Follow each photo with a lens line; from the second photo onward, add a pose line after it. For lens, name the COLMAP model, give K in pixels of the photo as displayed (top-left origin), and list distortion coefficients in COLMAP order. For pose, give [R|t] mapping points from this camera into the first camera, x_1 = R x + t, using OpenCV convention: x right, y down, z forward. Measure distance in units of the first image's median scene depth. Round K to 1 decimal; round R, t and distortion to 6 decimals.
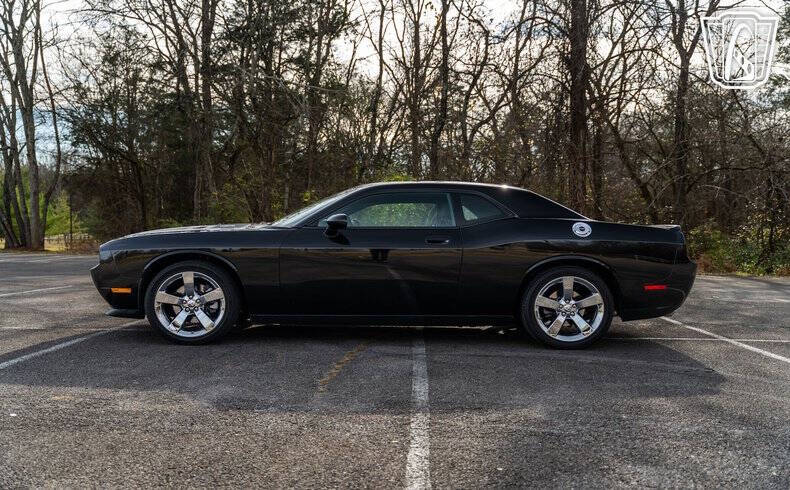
lens RADIAL K [[814.6, 0, 396.9], [0, 814.6, 253.9], [0, 0, 1]] dist [0.000219, -0.017277]
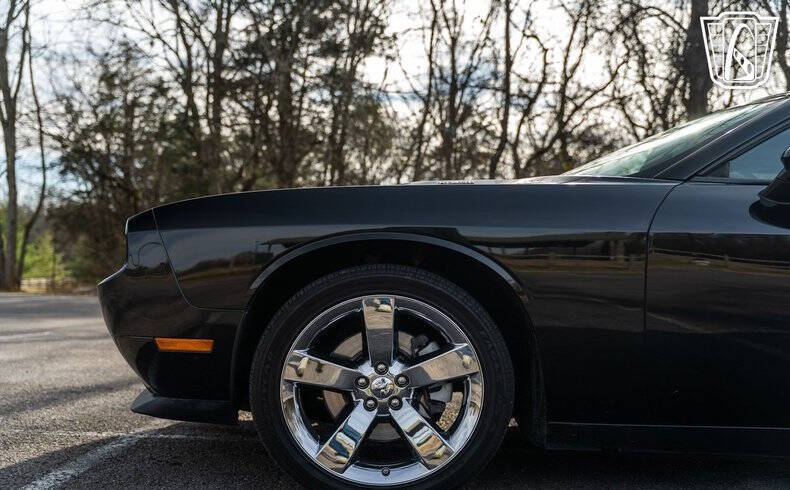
lens RADIAL K [[828.3, 0, 395.0], [0, 828.3, 245.0], [0, 0, 1]] dist [-0.002884, 0.002684]
pose [[0.999750, 0.020396, 0.009207, -0.242154], [-0.019629, 0.996850, -0.076837, 0.026581], [-0.010745, 0.076637, 0.997001, 0.617501]]
